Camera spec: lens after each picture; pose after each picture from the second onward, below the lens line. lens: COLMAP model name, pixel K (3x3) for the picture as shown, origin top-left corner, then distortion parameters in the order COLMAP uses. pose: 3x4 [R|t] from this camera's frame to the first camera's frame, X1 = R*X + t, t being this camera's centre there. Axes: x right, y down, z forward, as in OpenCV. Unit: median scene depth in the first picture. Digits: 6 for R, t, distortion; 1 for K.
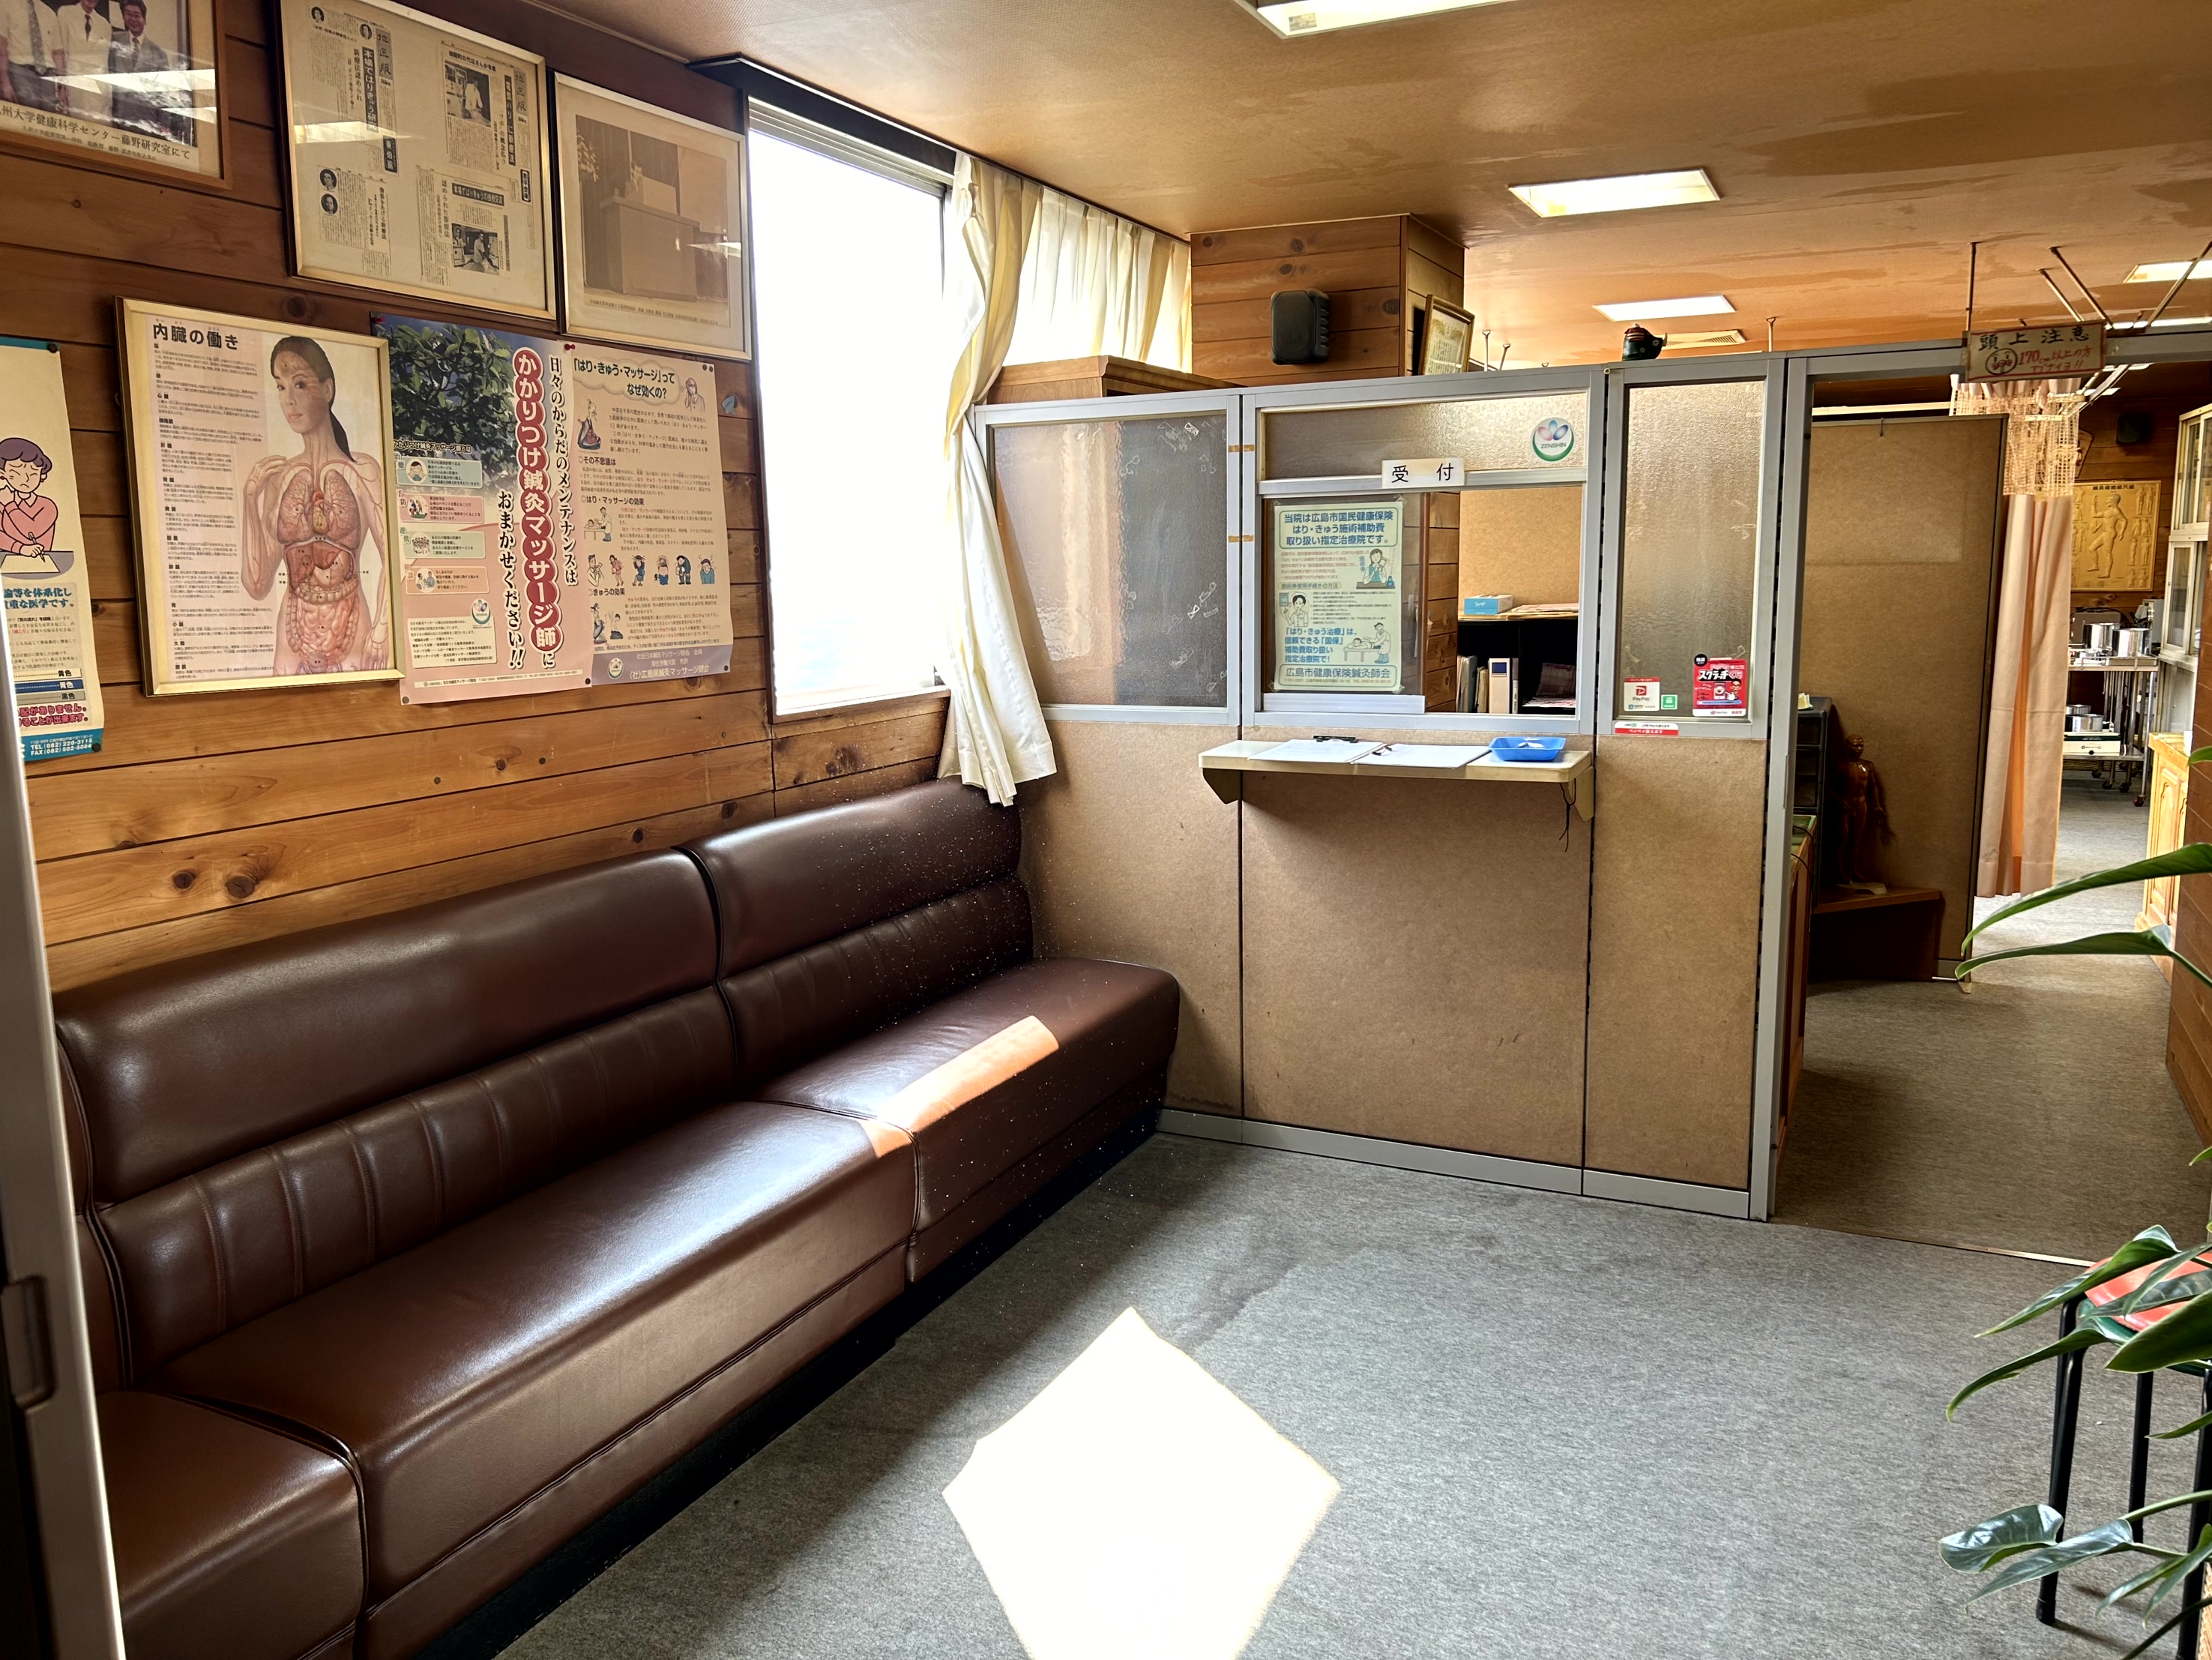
lens RADIAL K [[1683.0, 0, 1106.0], [0, 1683.0, 830.0], [0, 0, 1]] dist [0.114146, -0.112166]
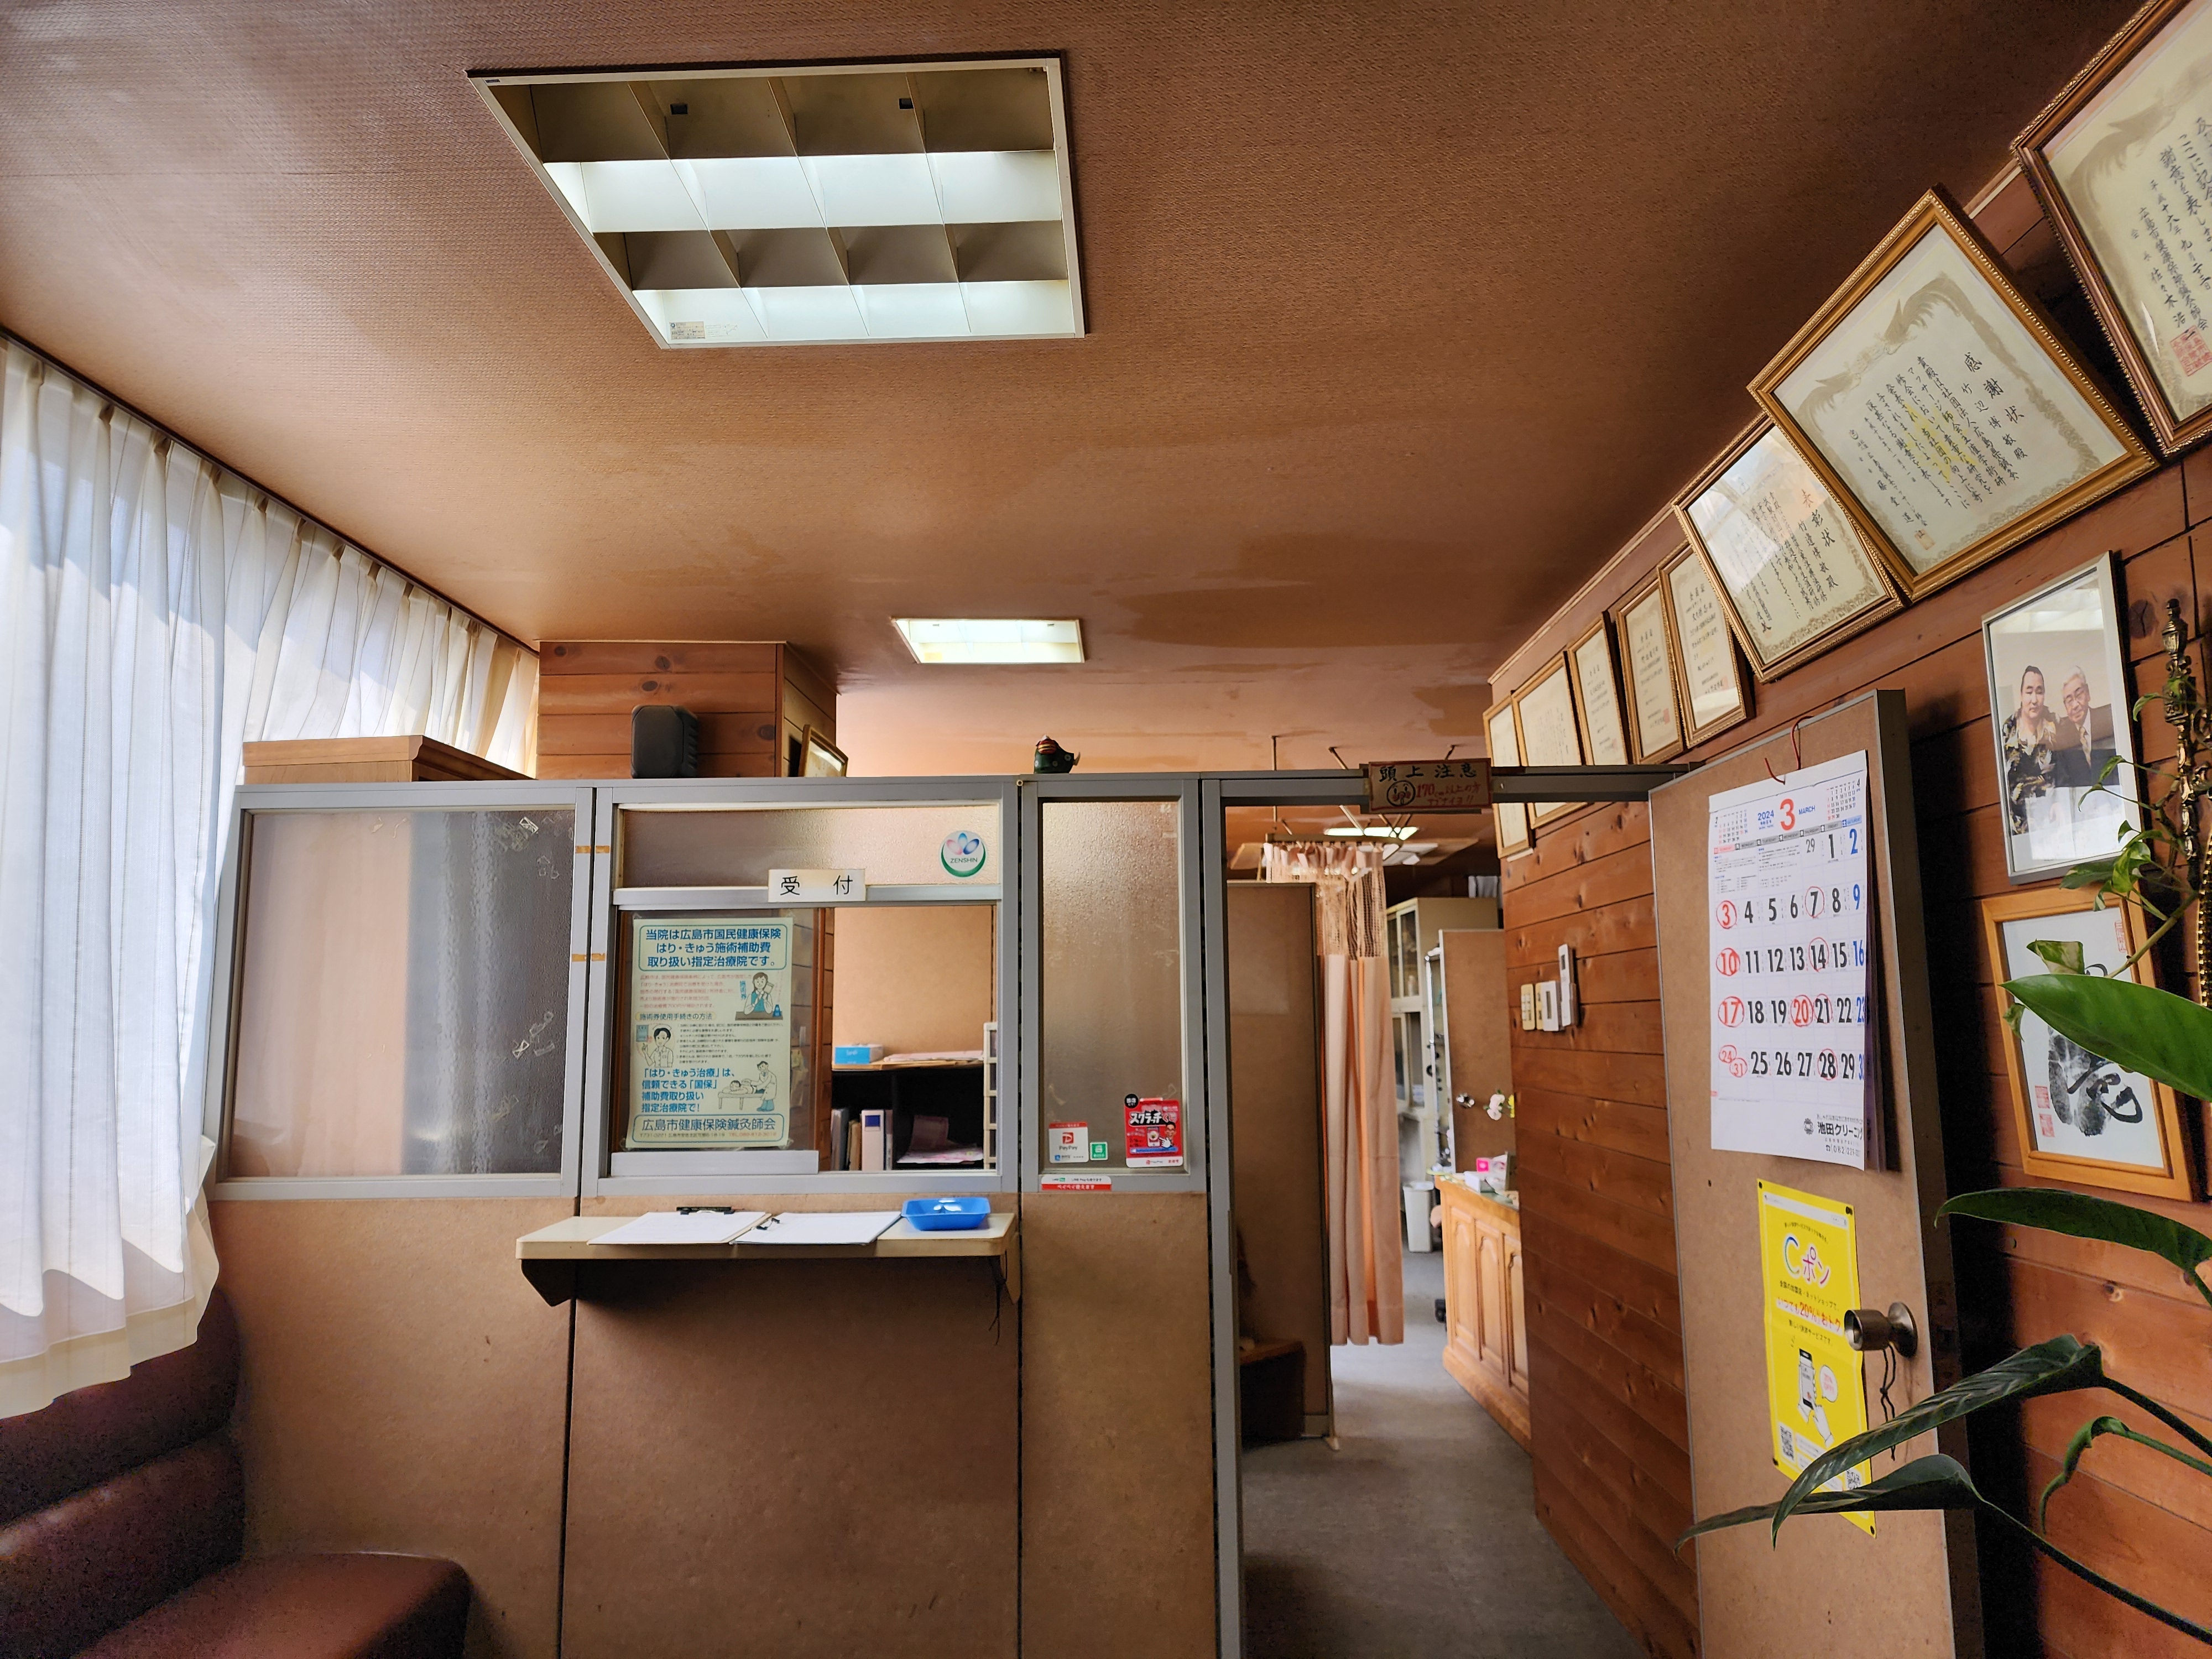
lens RADIAL K [[1492.7, 0, 1096.9], [0, 1492.7, 819.7], [0, 0, 1]] dist [0.097074, -0.139088]
pose [[0.919660, 0.060318, 0.388057, 0.020145], [0.056903, 0.957240, -0.283645, -0.018337], [-0.388572, 0.282938, 0.876902, 0.260756]]
